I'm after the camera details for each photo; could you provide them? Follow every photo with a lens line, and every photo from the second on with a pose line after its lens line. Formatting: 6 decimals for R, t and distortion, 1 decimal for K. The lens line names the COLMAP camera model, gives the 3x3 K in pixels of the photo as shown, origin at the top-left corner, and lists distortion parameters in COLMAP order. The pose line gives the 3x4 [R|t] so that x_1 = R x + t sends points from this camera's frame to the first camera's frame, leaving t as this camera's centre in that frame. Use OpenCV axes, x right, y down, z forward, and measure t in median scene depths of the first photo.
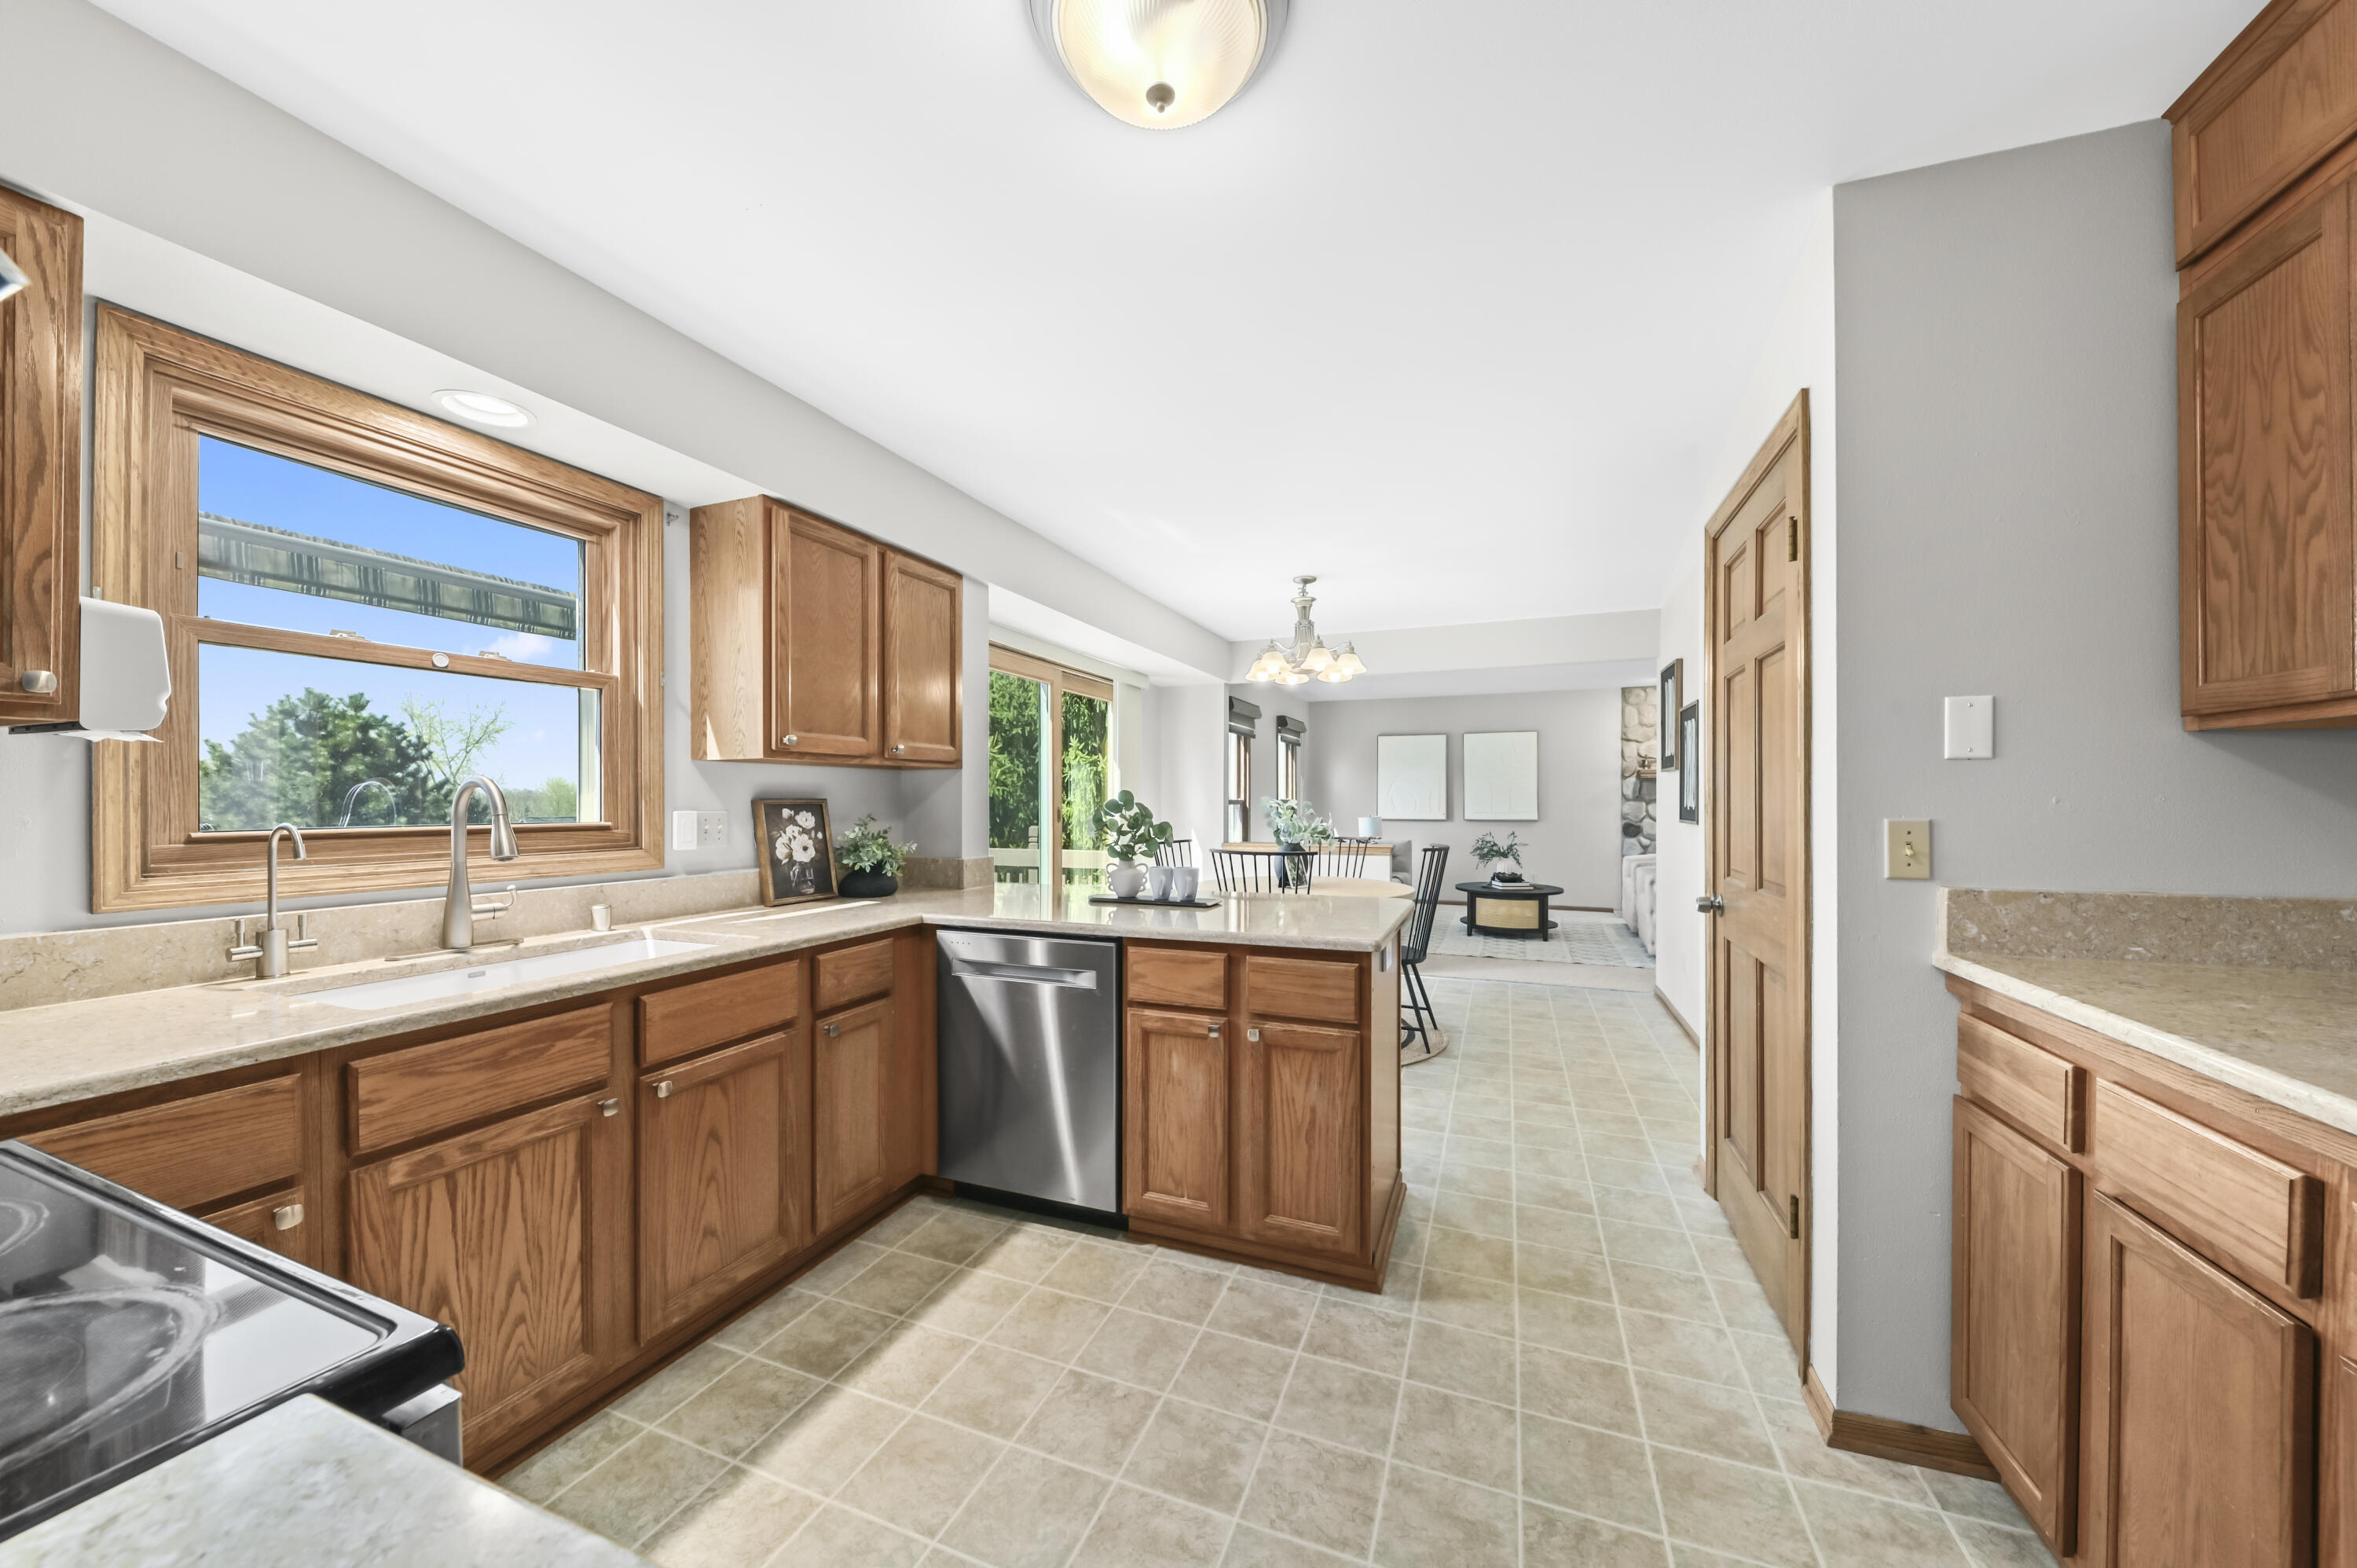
lens RADIAL K [[812.4, 0, 1180.2], [0, 812.4, 804.6], [0, 0, 1]] dist [0.000825, -0.002679]
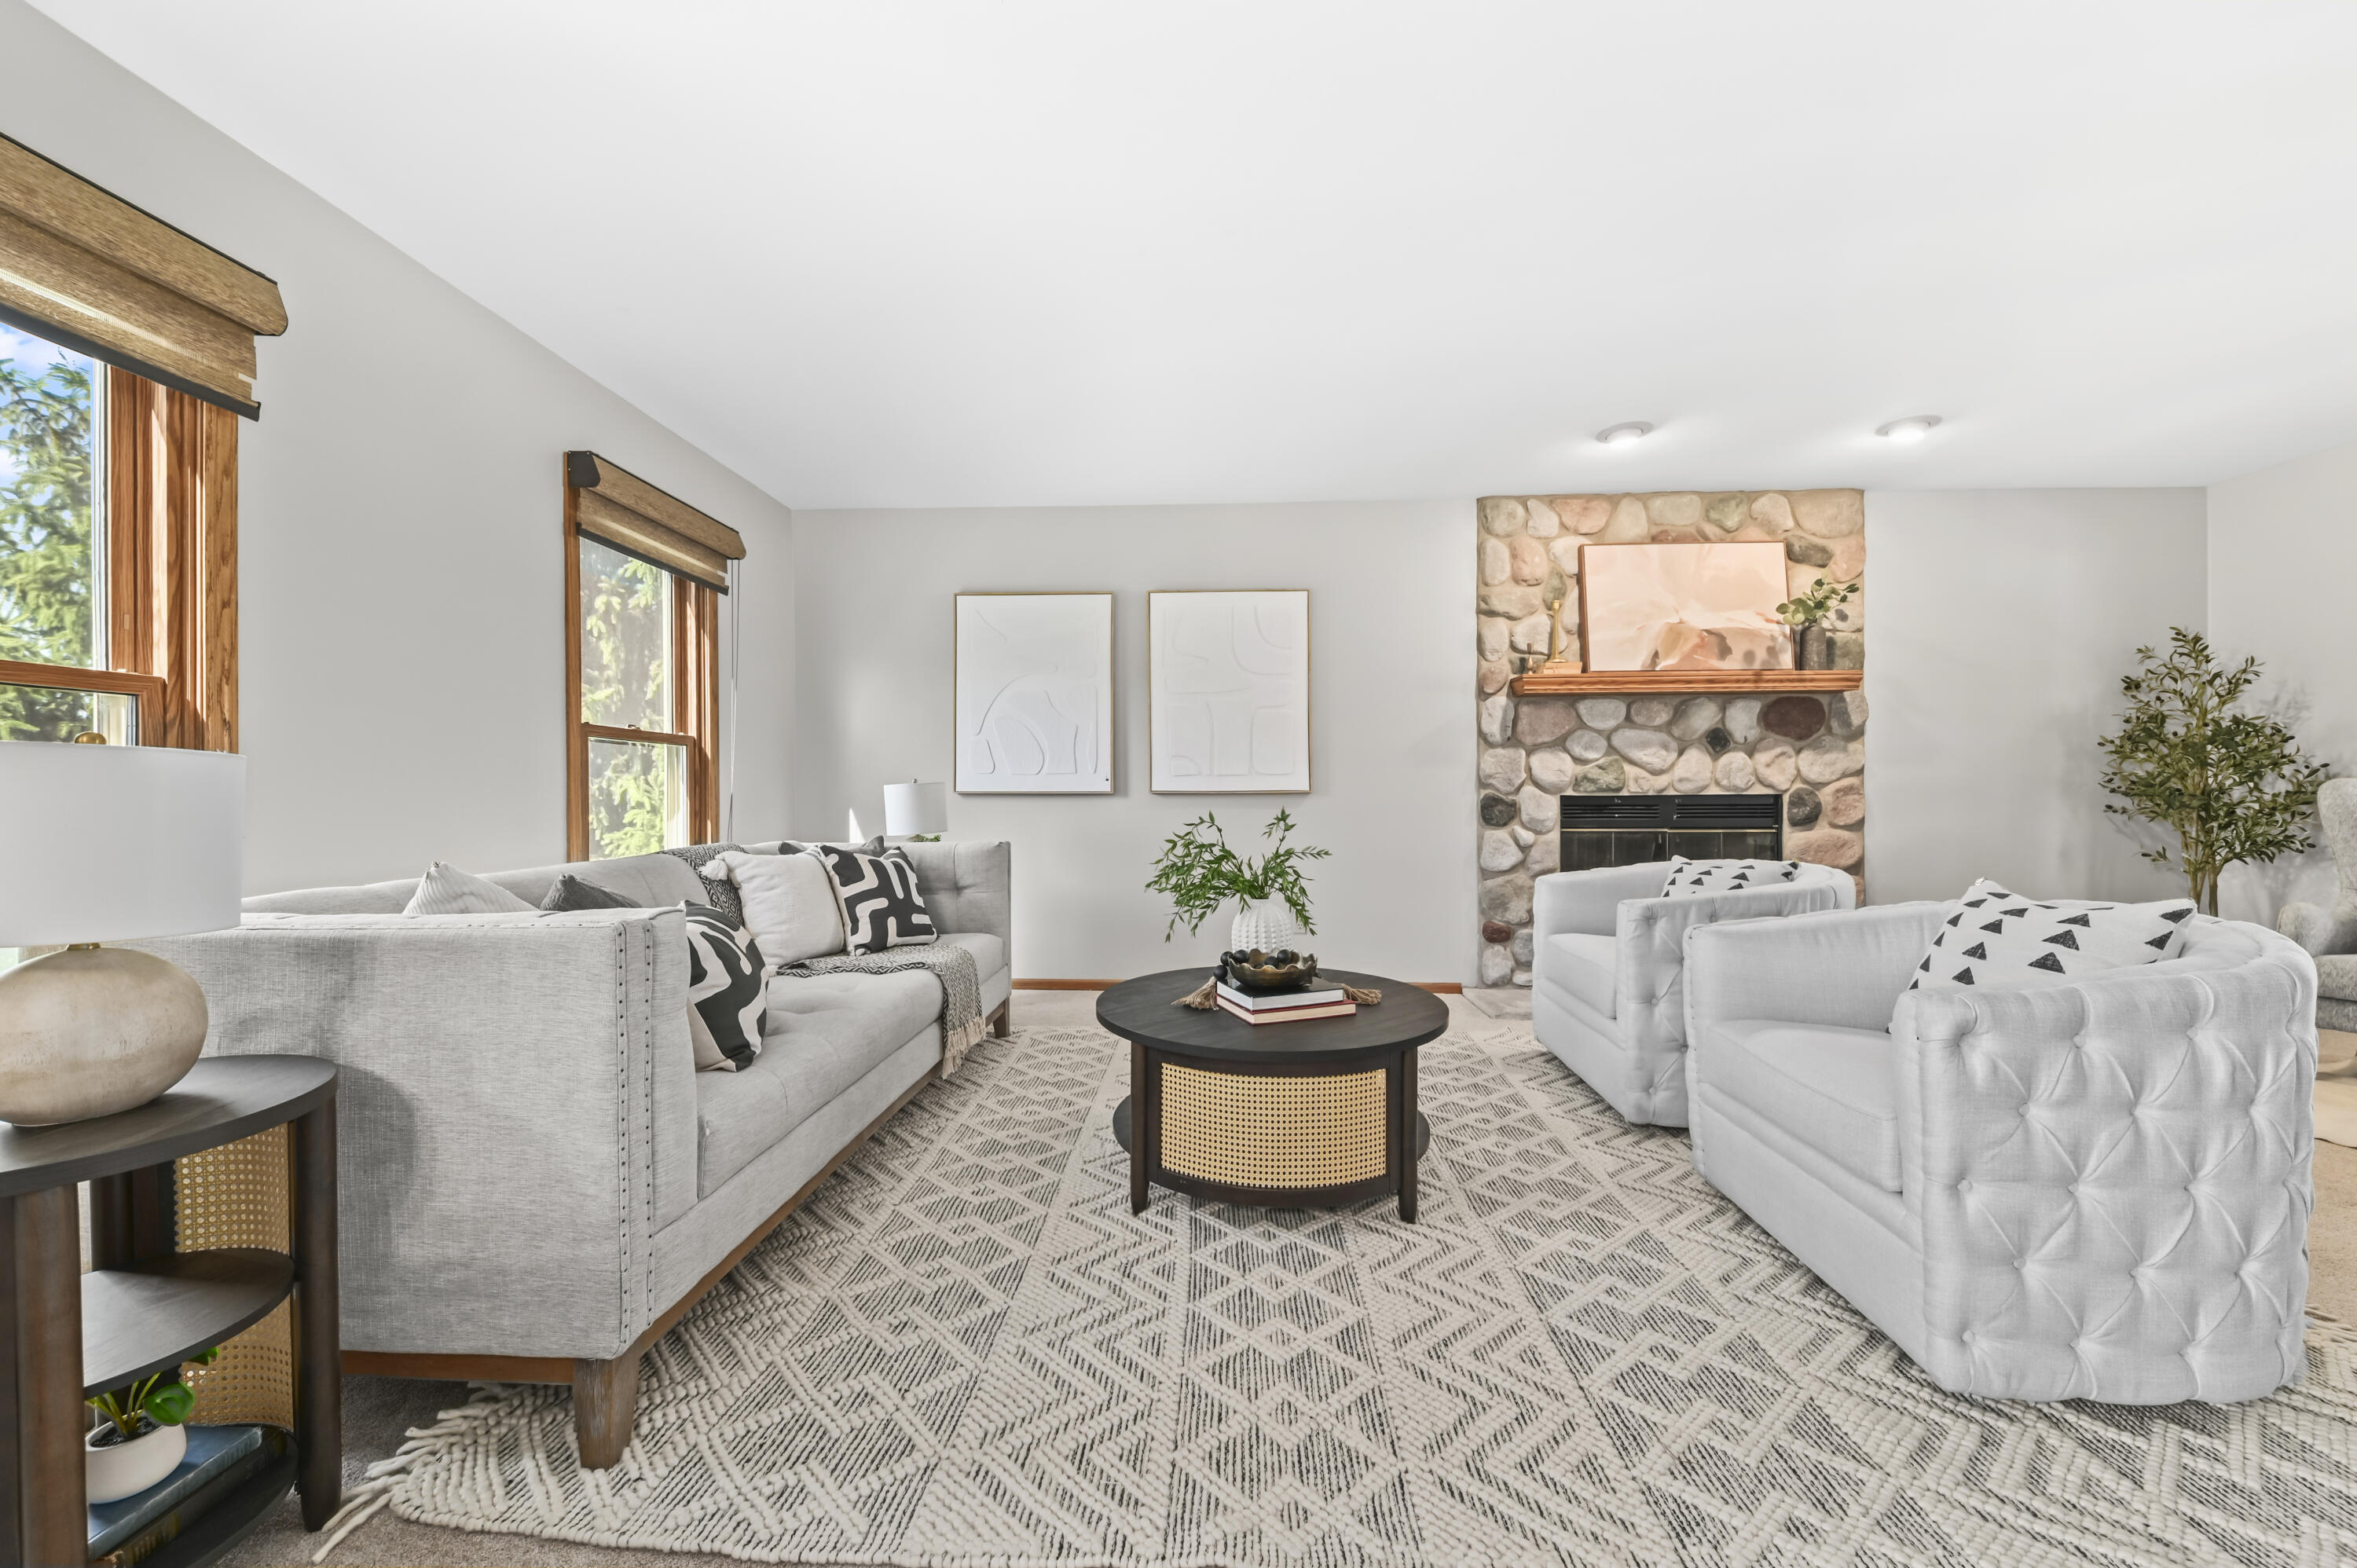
lens RADIAL K [[872.1, 0, 1177.7], [0, 872.1, 798.8], [0, 0, 1]] dist [-0.018822, 0.000458]
pose [[0.945837, -0.004103, 0.324616, 0.096239], [0.005273, 0.999982, -0.002726, 0.010498], [-0.324599, 0.004290, 0.945842, 0.253056]]
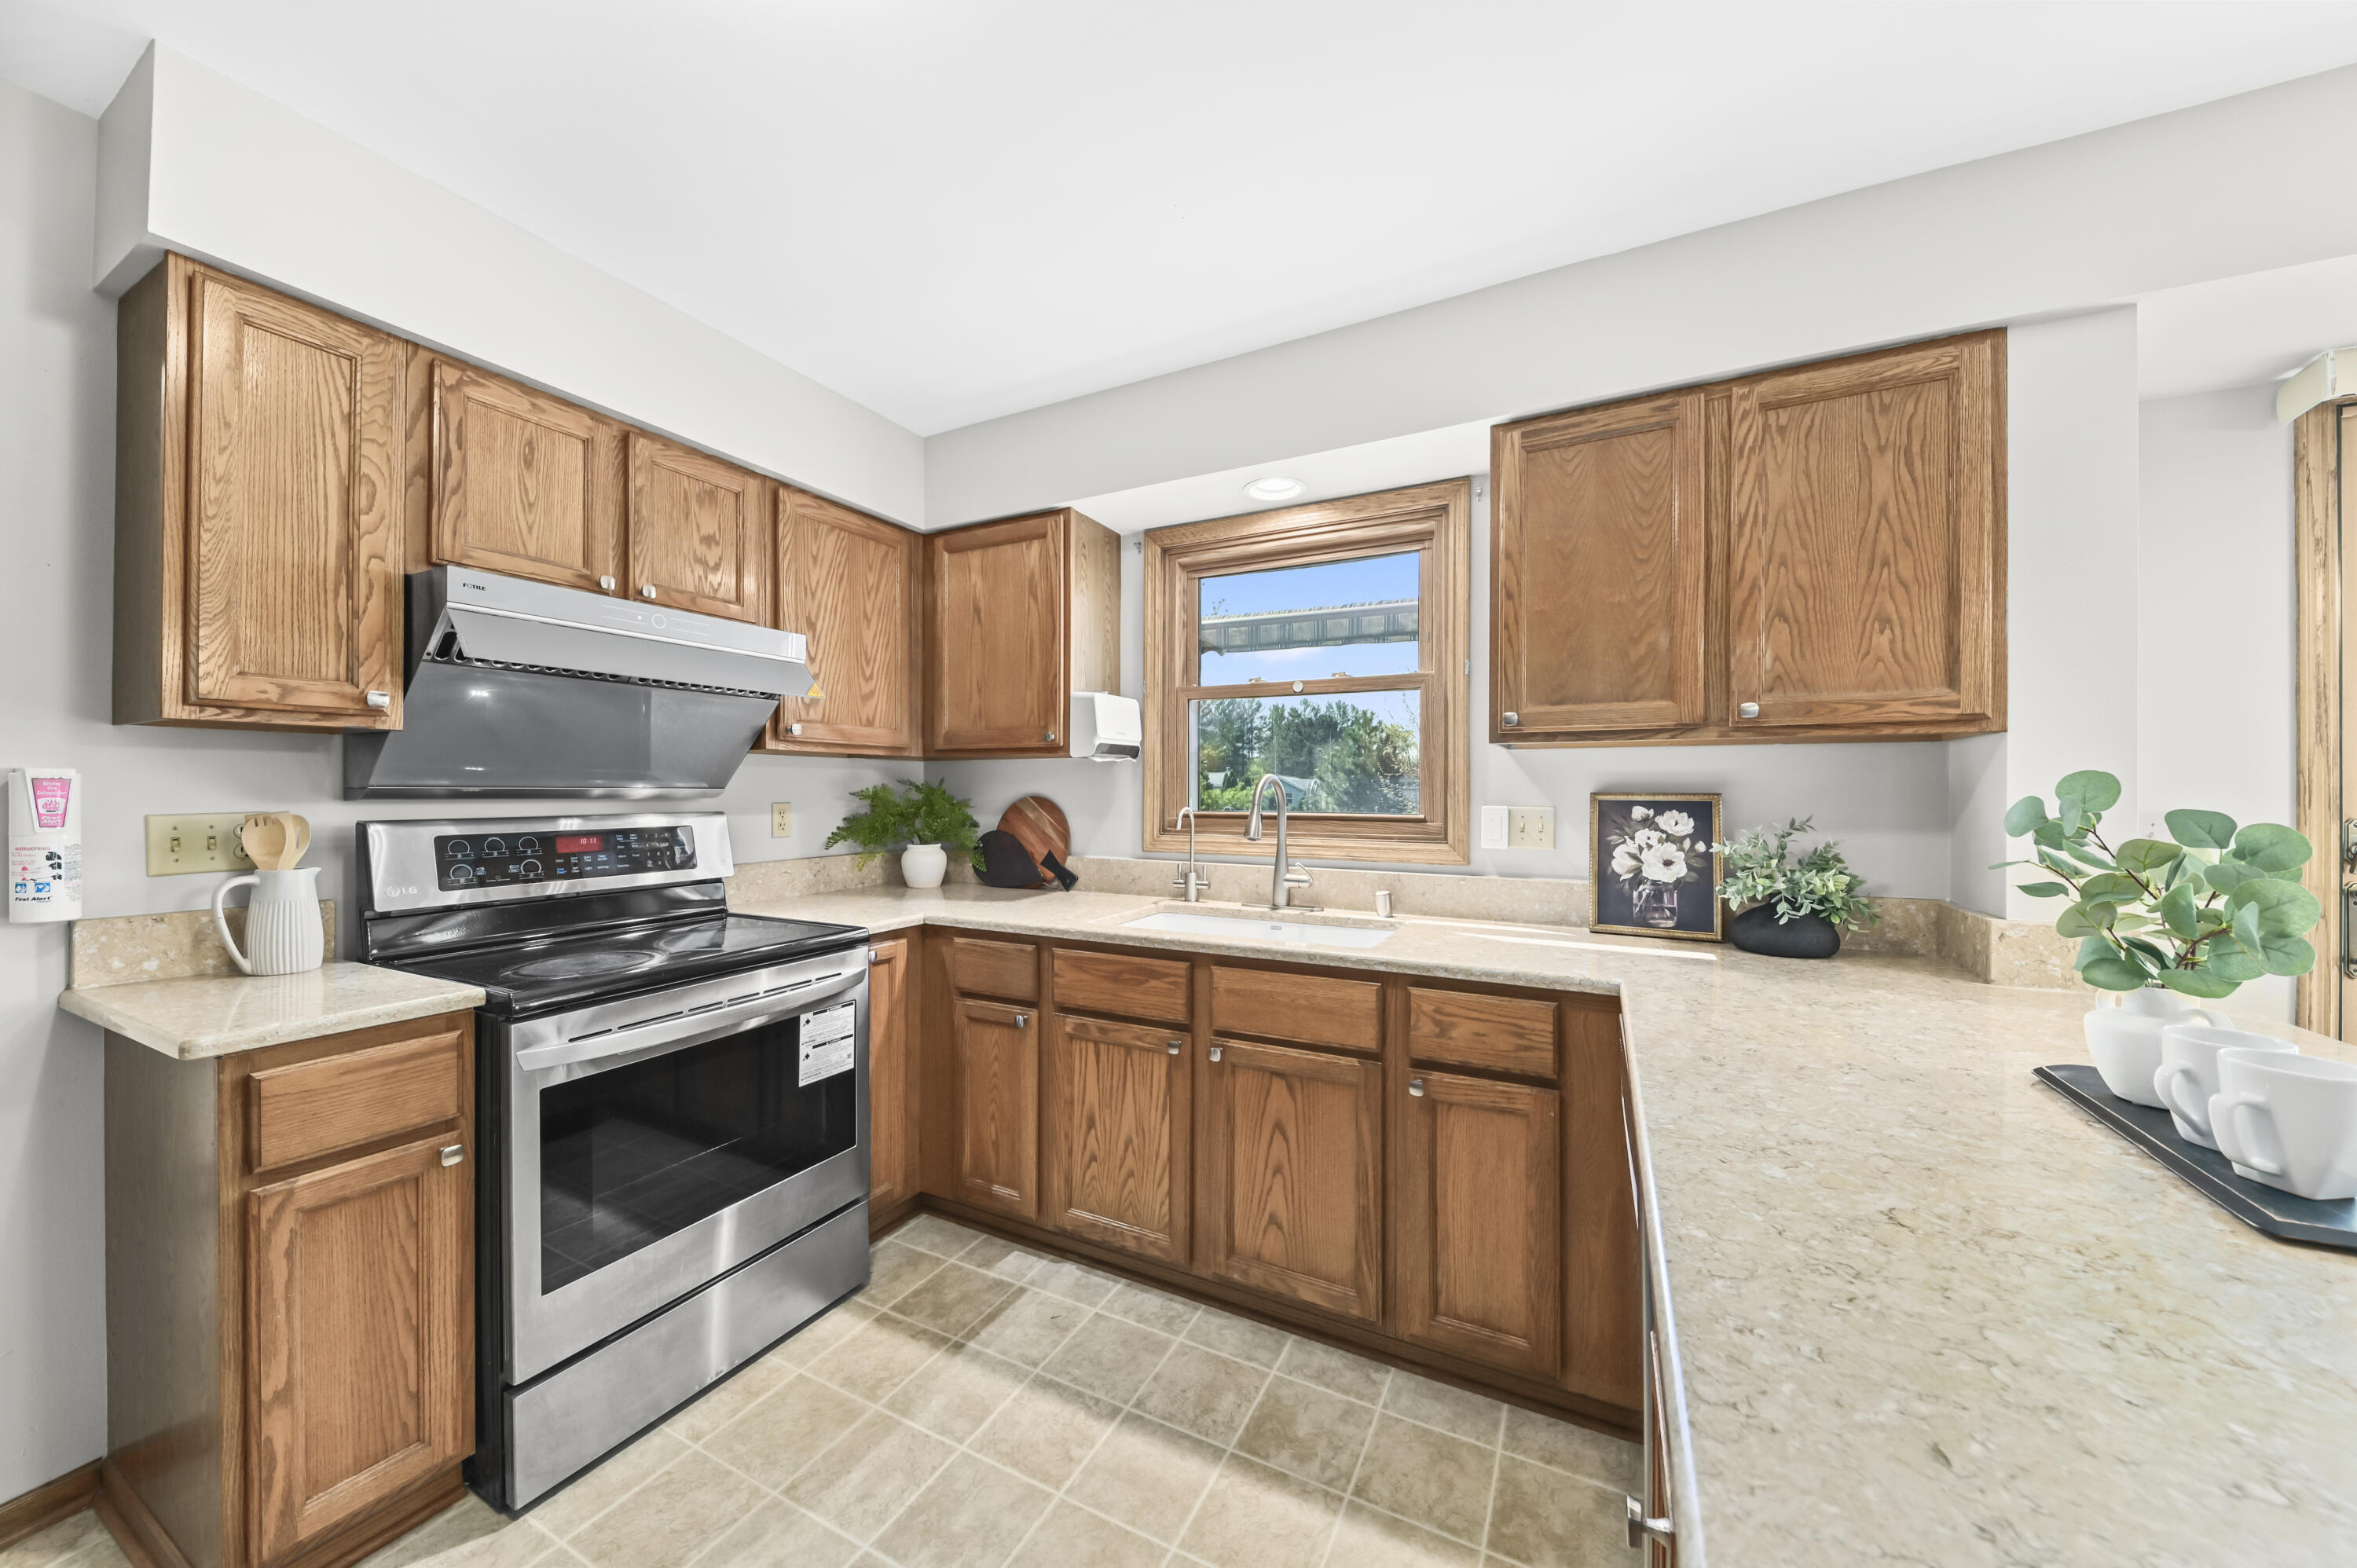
lens RADIAL K [[812.4, 0, 1195.6], [0, 812.4, 791.0], [0, 0, 1]] dist [0.000825, -0.002679]
pose [[-0.089944, 0.002129, -0.995945, 0.431559], [-0.009721, 0.999948, 0.003016, -0.011020], [0.995899, 0.009953, -0.089918, 0.985769]]
